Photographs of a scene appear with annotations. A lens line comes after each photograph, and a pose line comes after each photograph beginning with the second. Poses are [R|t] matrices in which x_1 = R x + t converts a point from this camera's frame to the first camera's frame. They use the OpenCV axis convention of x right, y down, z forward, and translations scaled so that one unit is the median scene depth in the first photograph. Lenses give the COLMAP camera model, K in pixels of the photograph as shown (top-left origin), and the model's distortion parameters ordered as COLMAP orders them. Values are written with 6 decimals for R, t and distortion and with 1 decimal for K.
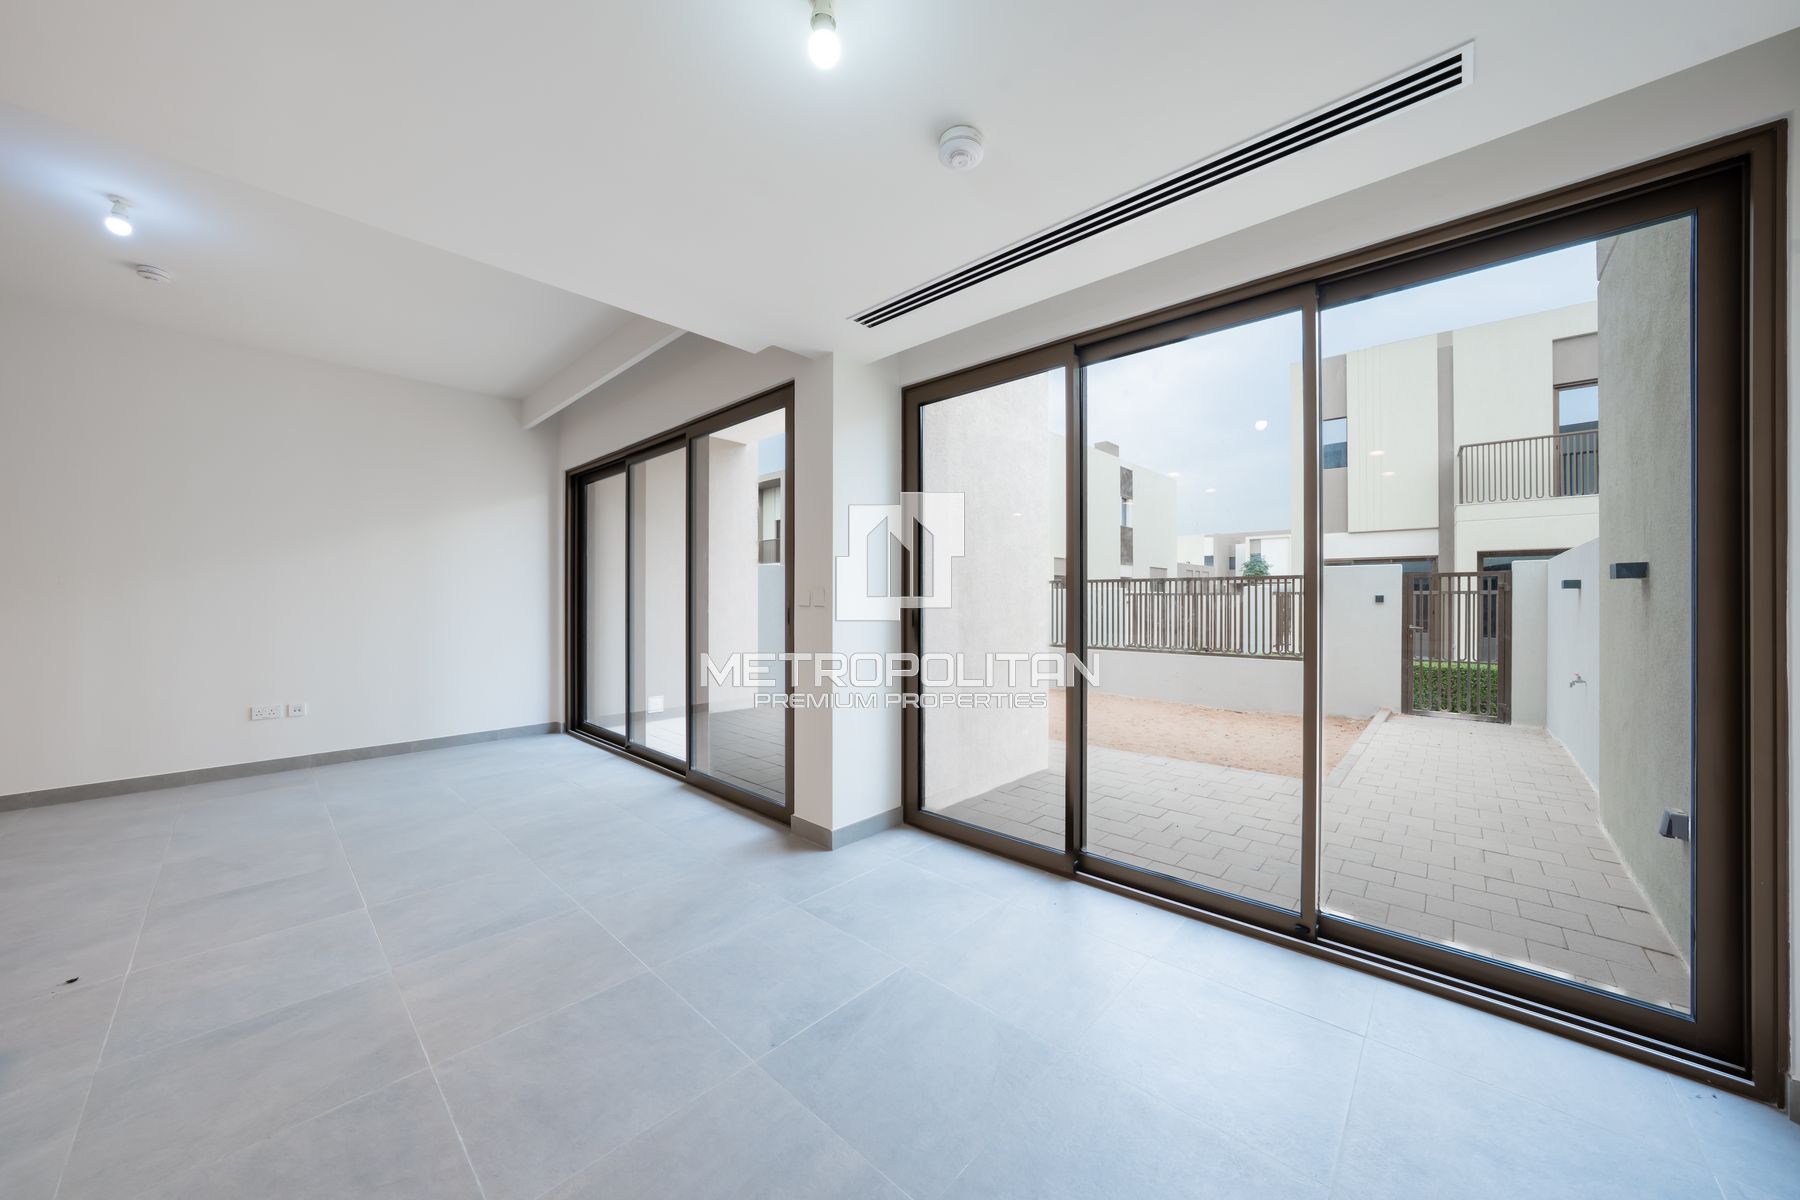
lens RADIAL K [[622.3, 0, 897.6], [0, 622.3, 597.1], [0, 0, 1]] dist [-0.027482, 0.006071]
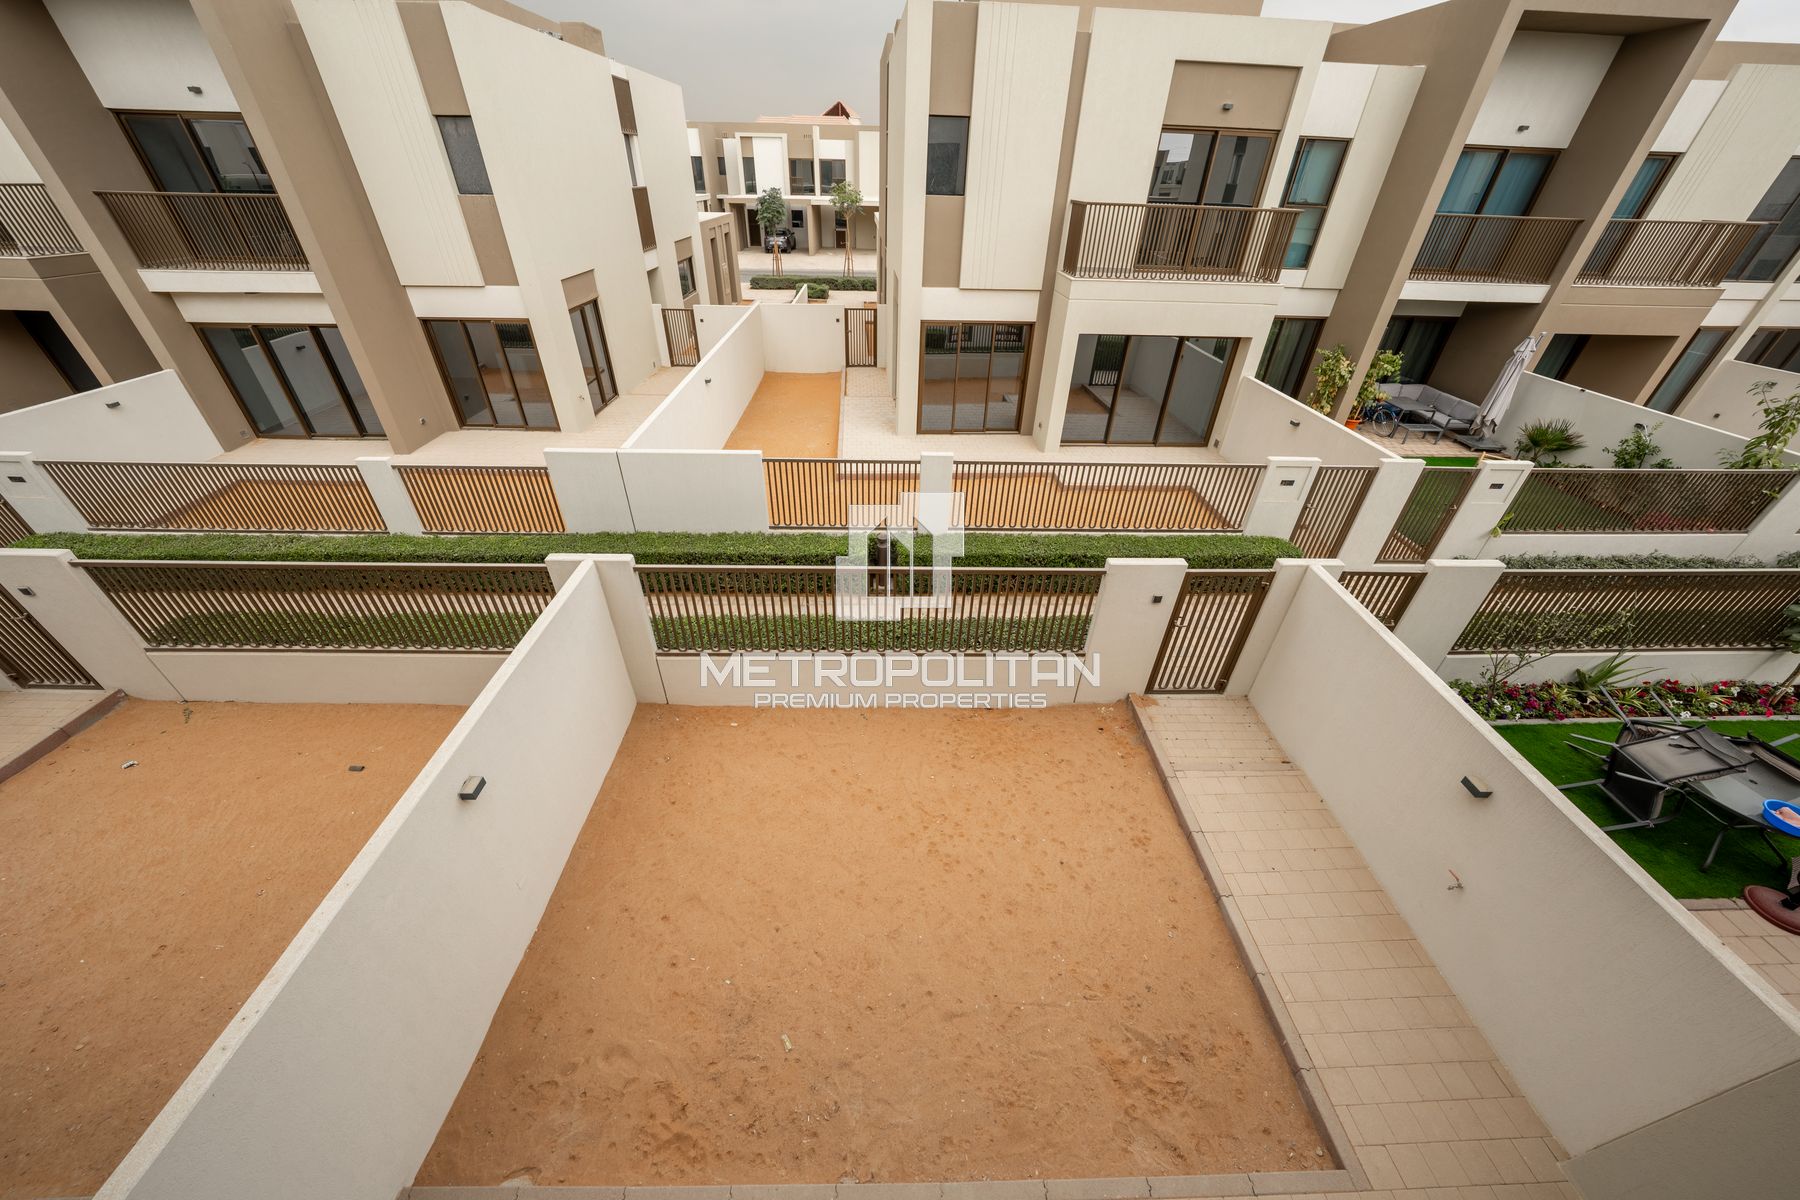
lens RADIAL K [[622.3, 0, 901.6], [0, 622.3, 595.5], [0, 0, 1]] dist [-0.027482, 0.006071]
pose [[0.718270, -0.379936, 0.582870, 0.056250], [-0.028672, 0.820865, 0.570403, -0.463965], [-0.695174, -0.426415, 0.578709, 0.753812]]
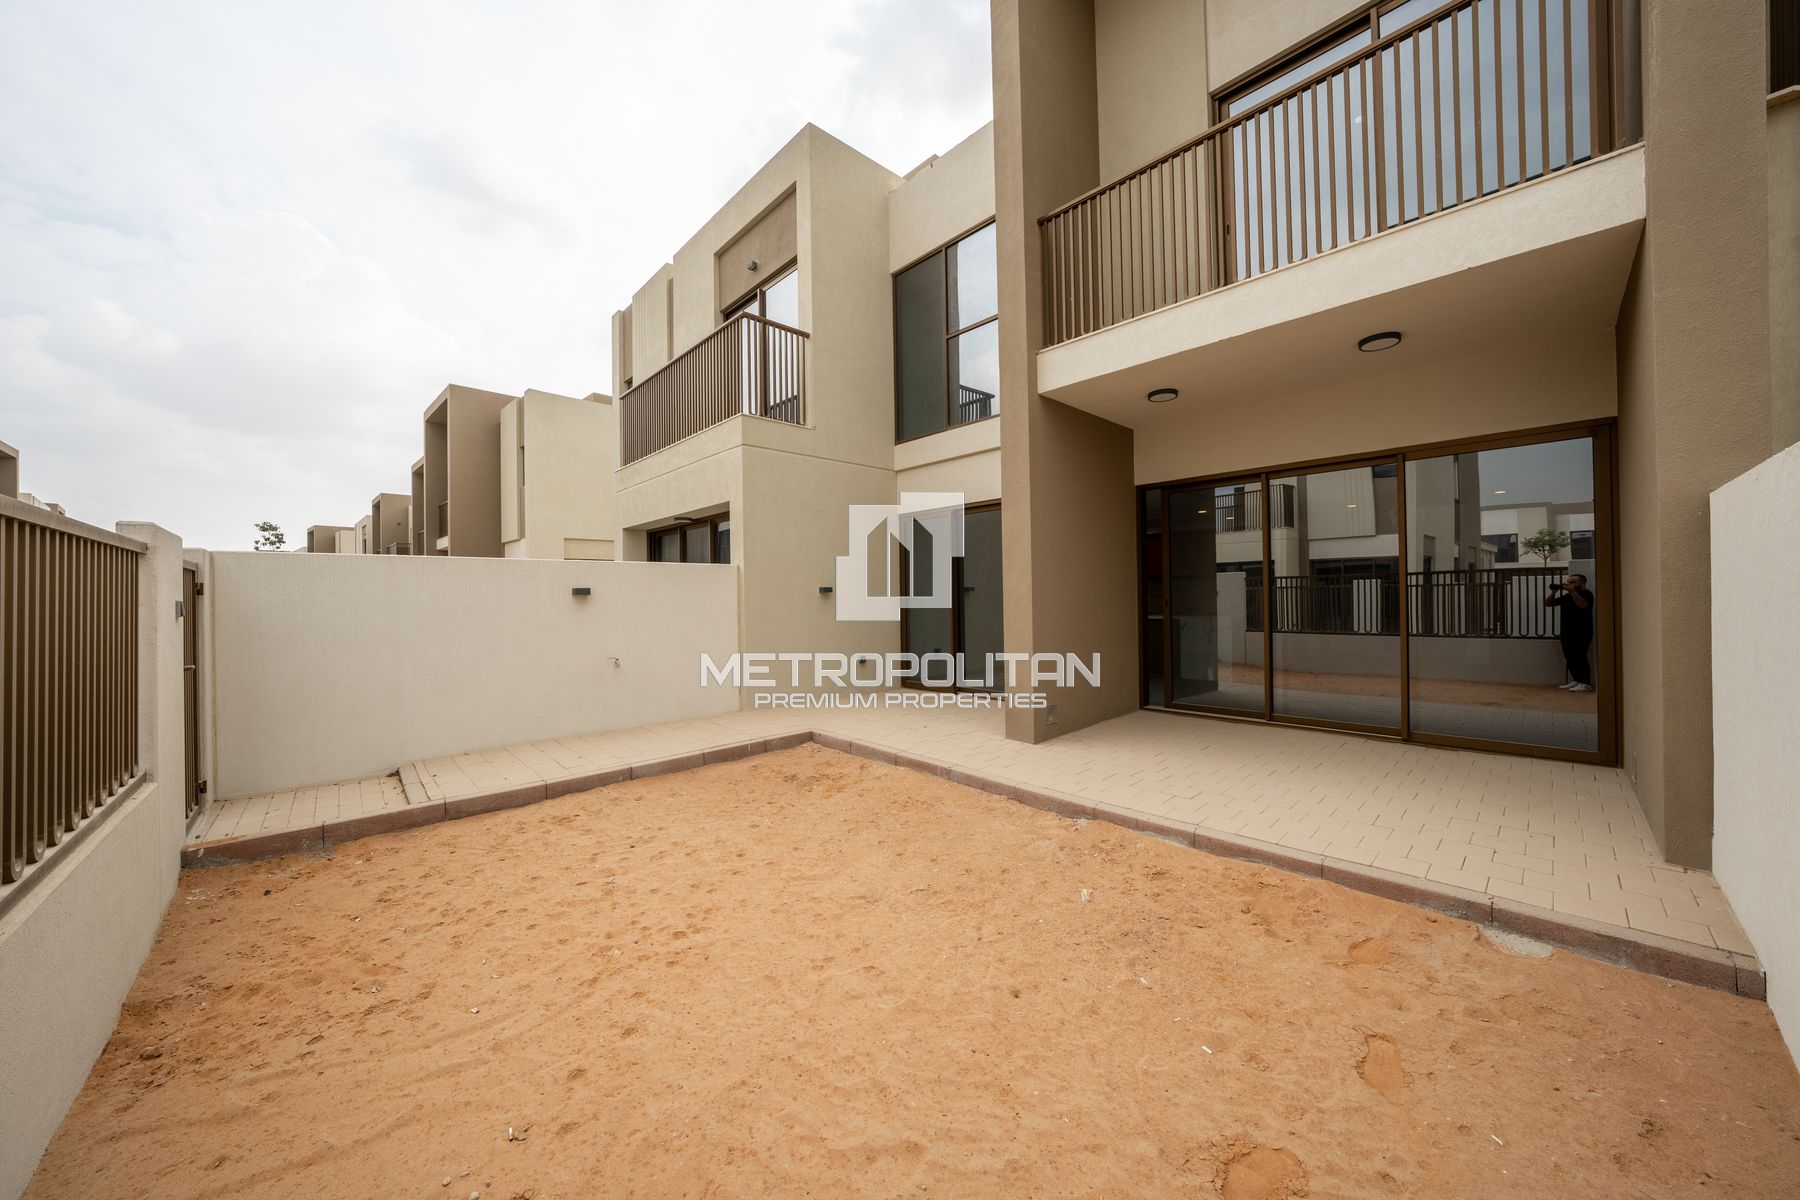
lens RADIAL K [[622.3, 0, 898.6], [0, 622.3, 594.5], [0, 0, 1]] dist [-0.027482, 0.006071]
pose [[-0.997066, 0.014652, 0.075132, 0.240388], [0.014035, 0.999863, -0.008741, 0.003449], [-0.075250, -0.007661, -0.997135, 1.385928]]
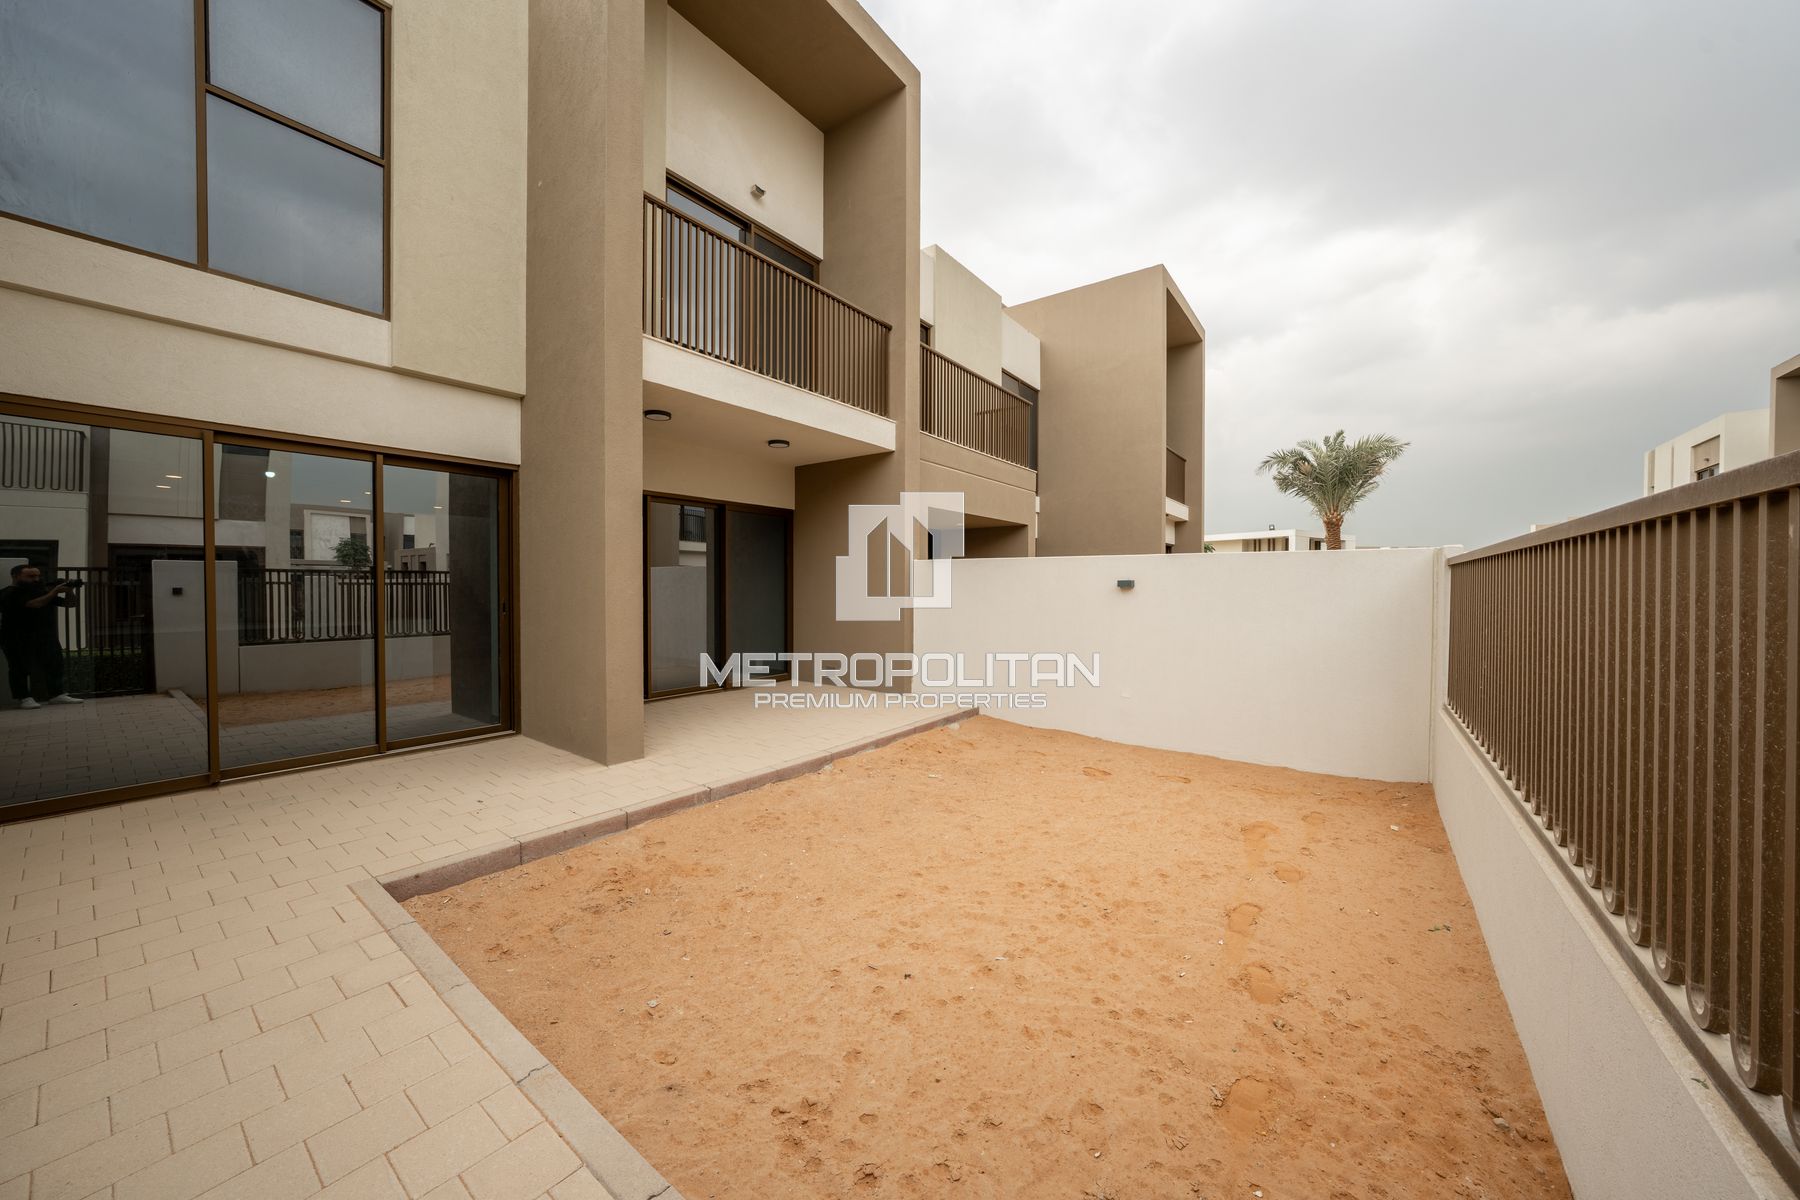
lens RADIAL K [[622.3, 0, 907.2], [0, 622.3, 600.1], [0, 0, 1]] dist [-0.027482, 0.006071]
pose [[0.114099, 0.022332, -0.993218, 0.815139], [0.000136, 0.999747, 0.022495, -0.010364], [0.993469, -0.002702, 0.114067, 0.871229]]
